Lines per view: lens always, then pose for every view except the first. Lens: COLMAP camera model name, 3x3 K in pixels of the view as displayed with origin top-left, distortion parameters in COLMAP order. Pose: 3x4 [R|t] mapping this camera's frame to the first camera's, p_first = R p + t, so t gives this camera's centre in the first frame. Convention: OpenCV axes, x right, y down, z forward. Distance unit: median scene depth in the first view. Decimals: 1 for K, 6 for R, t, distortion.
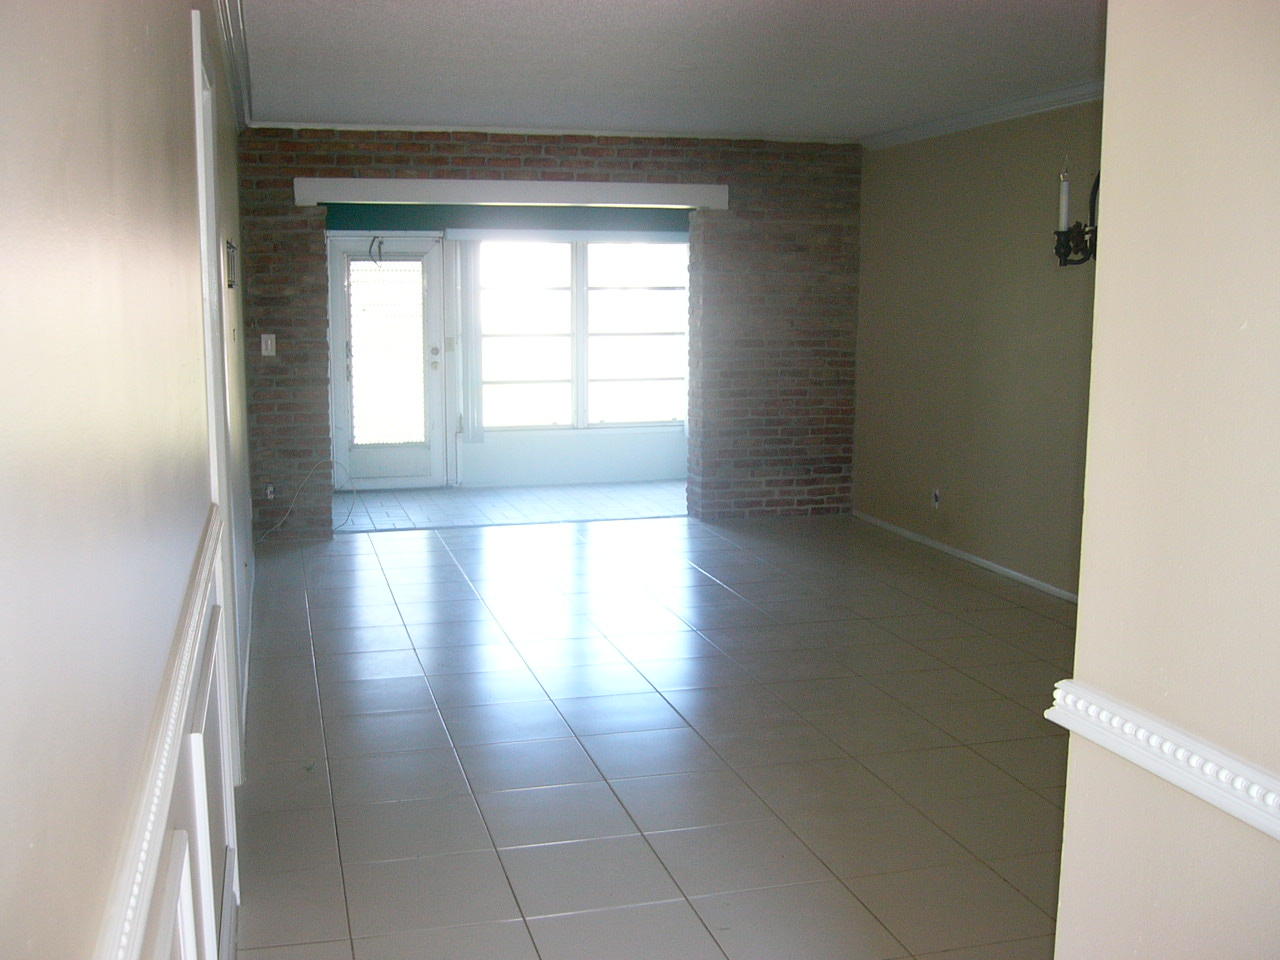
lens RADIAL K [[1325.0, 0, 641.1], [0, 1325.0, 479.3], [0, 0, 1]] dist [-0.065423, 0.000000]
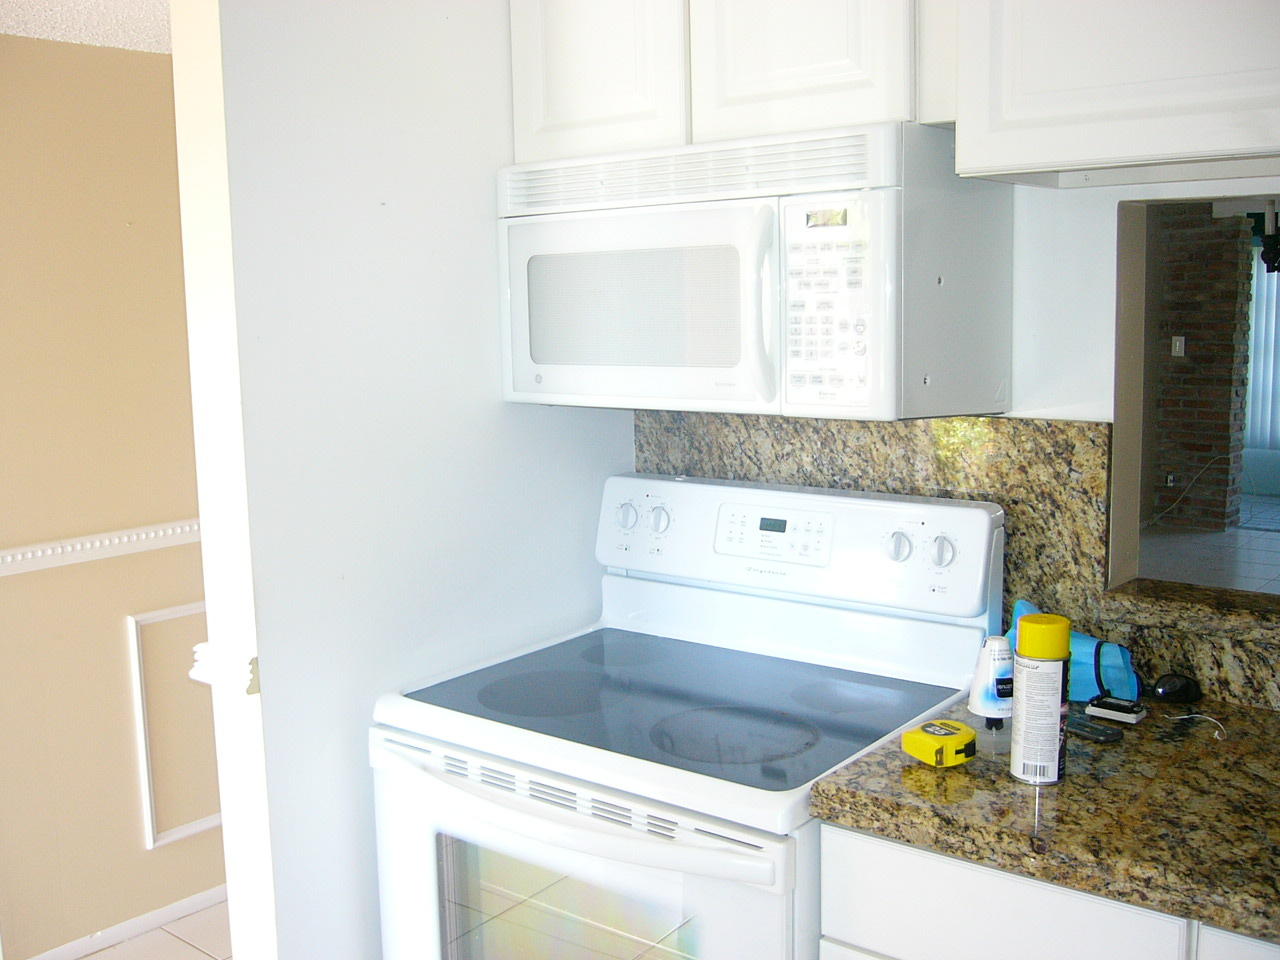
lens RADIAL K [[1325.0, 0, 635.0], [0, 1325.0, 486.6], [0, 0, 1]] dist [-0.065423, 0.000000]
pose [[0.561853, 0.102660, -0.820842, 0.330029], [-0.100035, 0.993420, 0.055771, -0.001354], [0.821166, 0.050777, 0.568426, 0.014287]]
